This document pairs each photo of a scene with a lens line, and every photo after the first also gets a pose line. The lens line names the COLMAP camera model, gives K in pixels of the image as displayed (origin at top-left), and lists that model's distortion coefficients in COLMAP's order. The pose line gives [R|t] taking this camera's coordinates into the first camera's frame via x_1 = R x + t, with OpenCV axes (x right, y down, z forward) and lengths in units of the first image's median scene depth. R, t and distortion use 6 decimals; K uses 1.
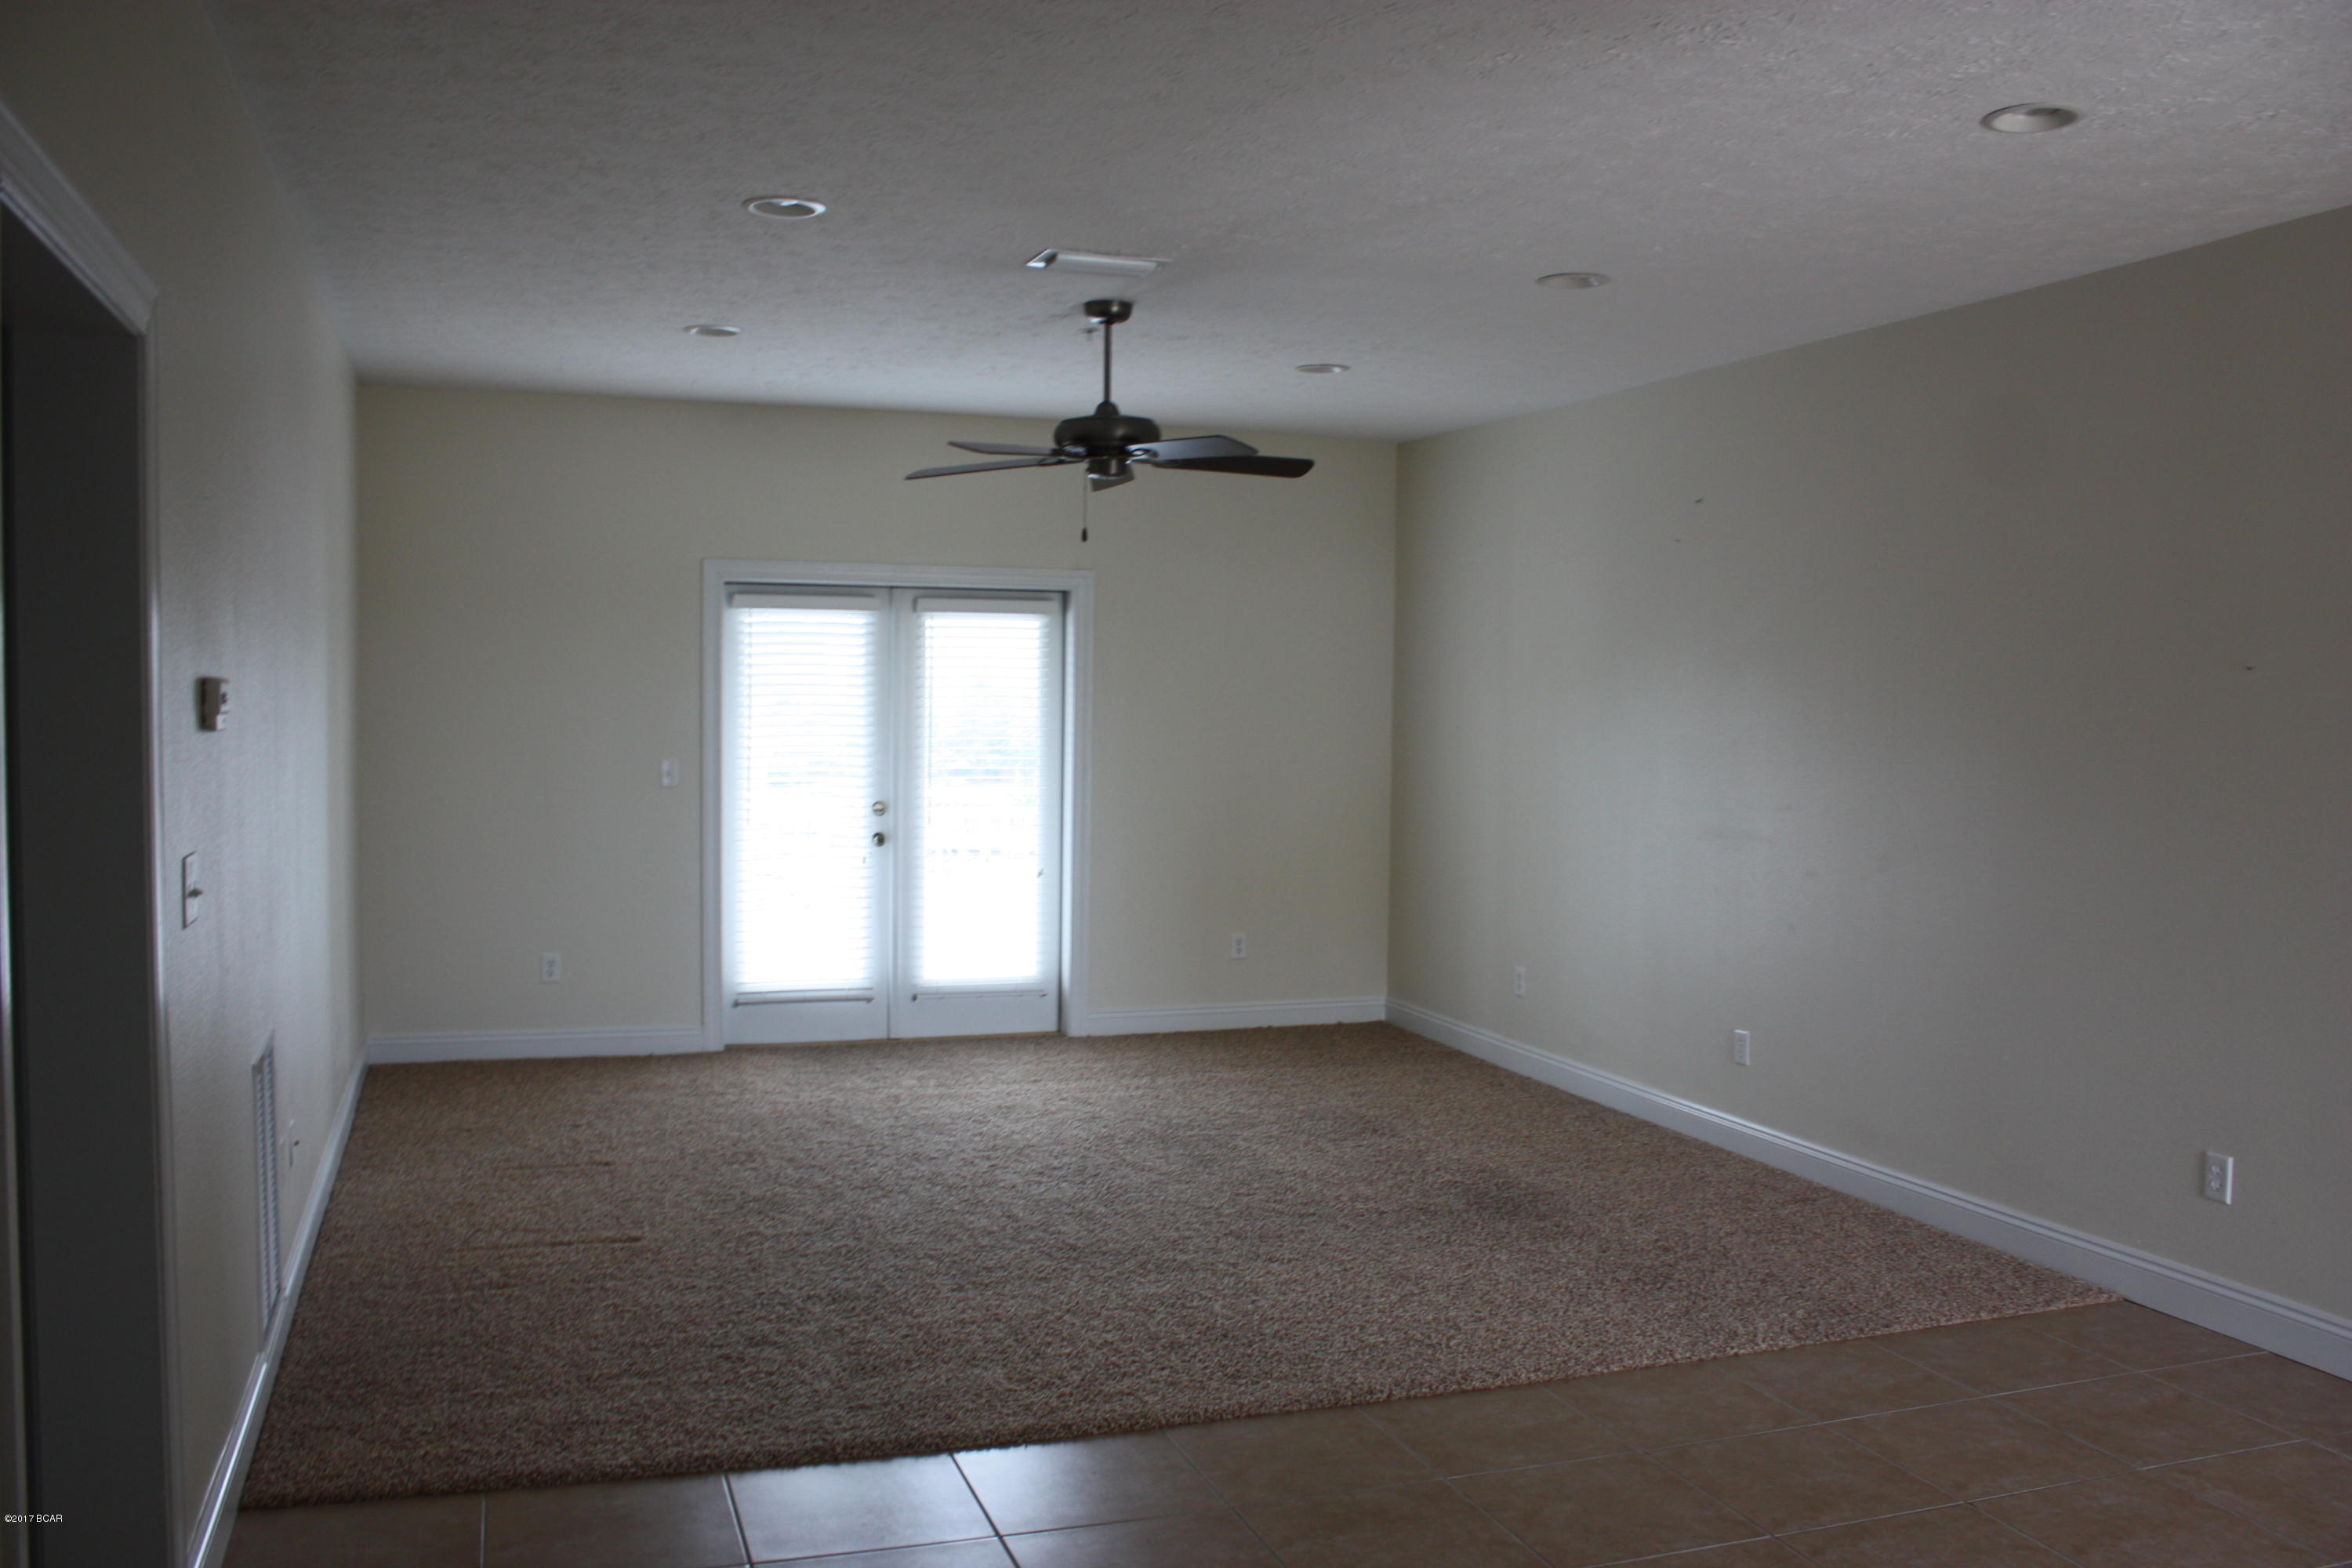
lens RADIAL K [[1958.4, 0, 1176.0], [0, 1958.4, 784.0], [0, 0, 1]] dist [-0.172708, 0.001858]
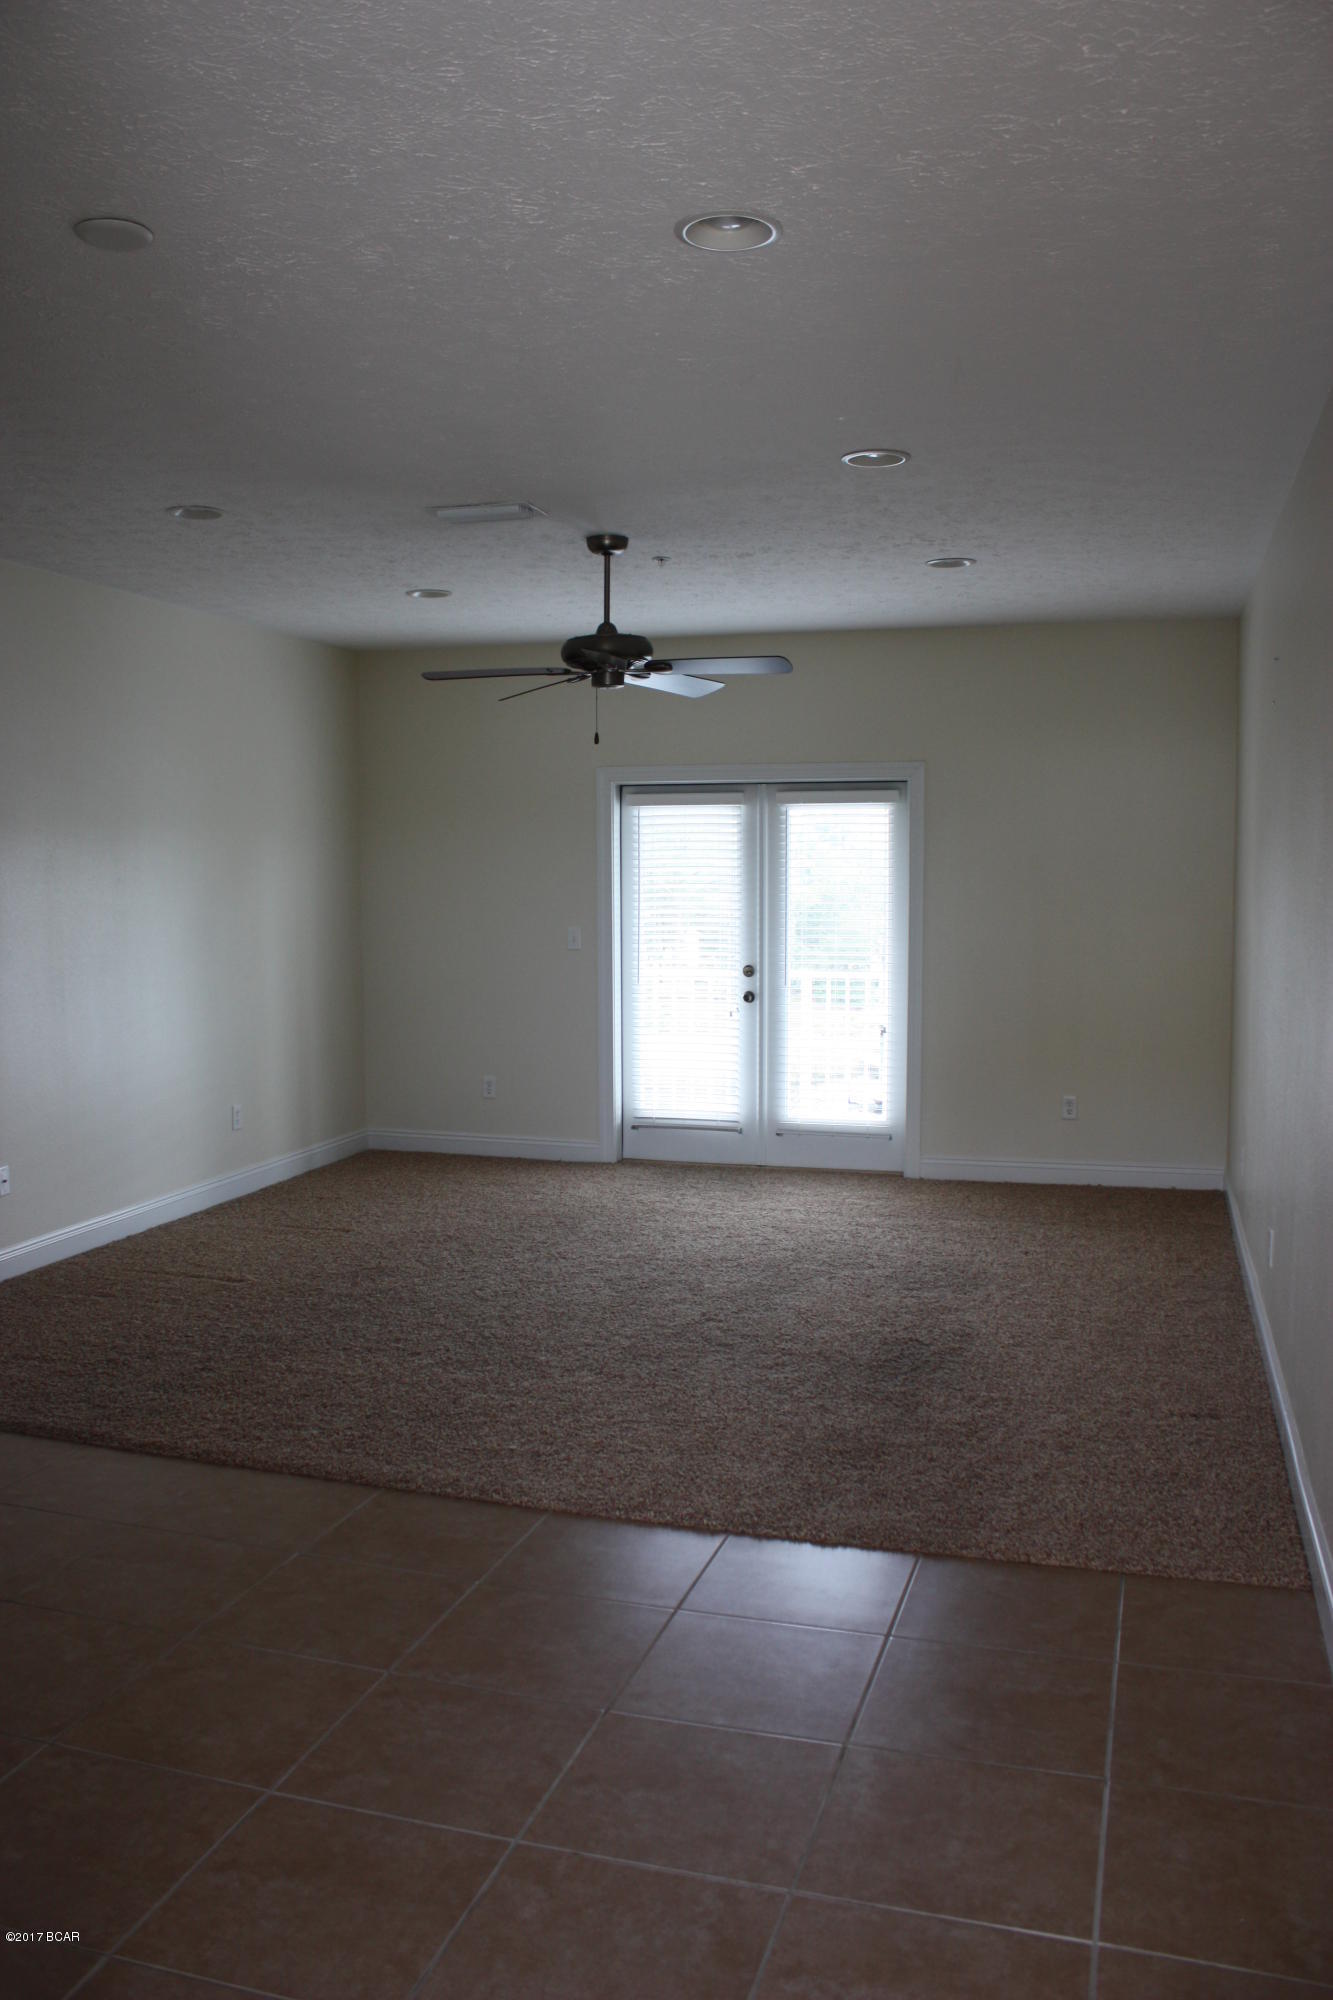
lens RADIAL K [[1665.3, 0, 666.5], [0, 1665.3, 1000.0], [0, 0, 1]] dist [-0.172708, 0.001858]
pose [[0.809634, 0.032650, -0.586027, 0.405992], [-0.014449, 0.999258, 0.035709, -0.005039], [0.586758, -0.020444, 0.809505, 0.154361]]
